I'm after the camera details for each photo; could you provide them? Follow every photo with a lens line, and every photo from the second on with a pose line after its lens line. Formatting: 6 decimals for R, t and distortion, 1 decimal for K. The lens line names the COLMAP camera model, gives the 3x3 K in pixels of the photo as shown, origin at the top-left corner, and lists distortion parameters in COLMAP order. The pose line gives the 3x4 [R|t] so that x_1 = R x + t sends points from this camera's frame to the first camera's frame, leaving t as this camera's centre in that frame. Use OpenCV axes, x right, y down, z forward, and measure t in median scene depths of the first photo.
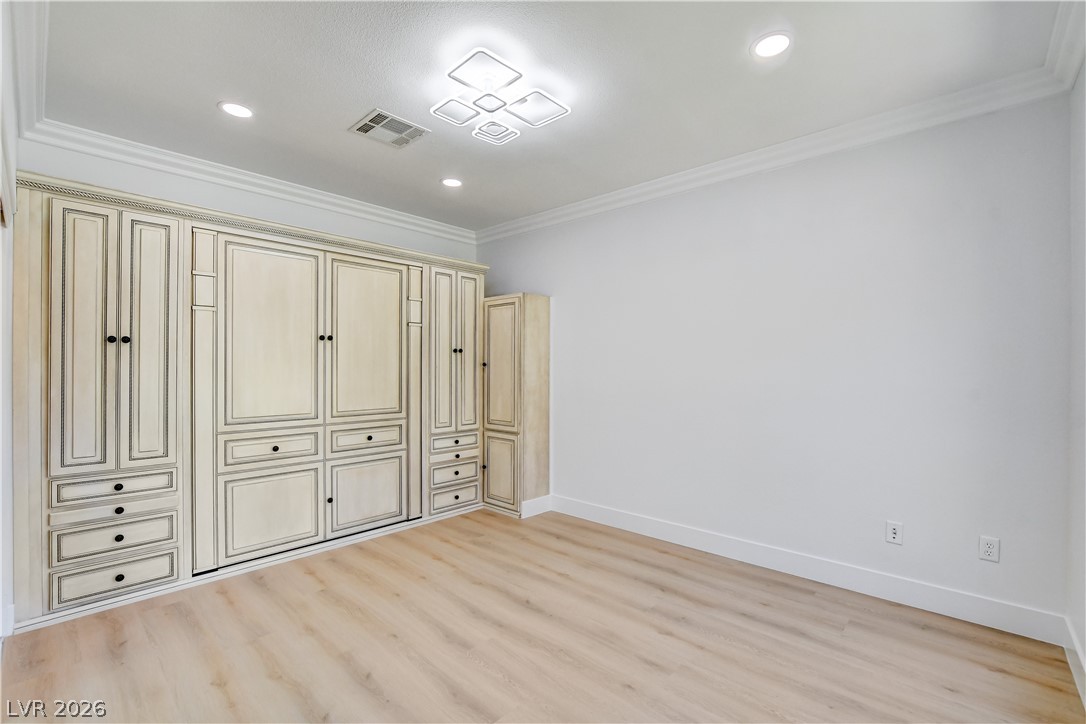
lens RADIAL K [[487.1, 0, 543.0], [0, 487.1, 362.0], [0, 0, 1]] dist [-0.000833, -0.000701]
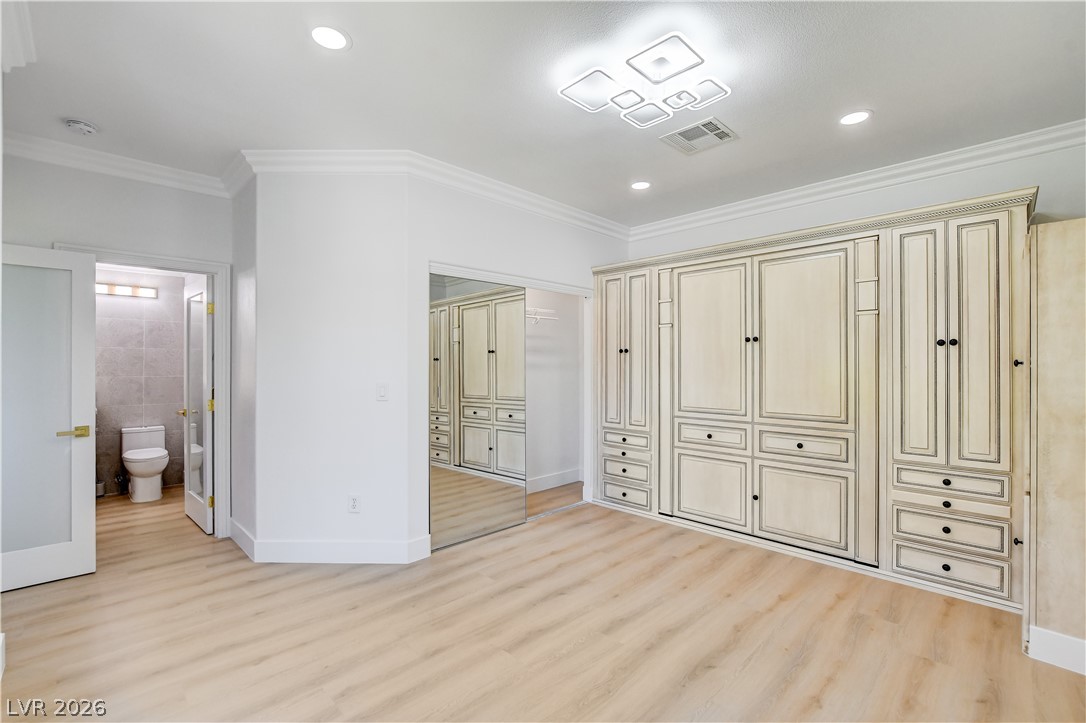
lens RADIAL K [[470.6, 0, 543.0], [0, 470.6, 361.5], [0, 0, 1]] dist [-0.022079, 0.000451]
pose [[-0.036423, -0.014557, -0.999230, 0.565819], [0.008917, 0.999849, -0.014891, 0.008340], [0.999297, -0.009453, -0.036288, 0.591563]]
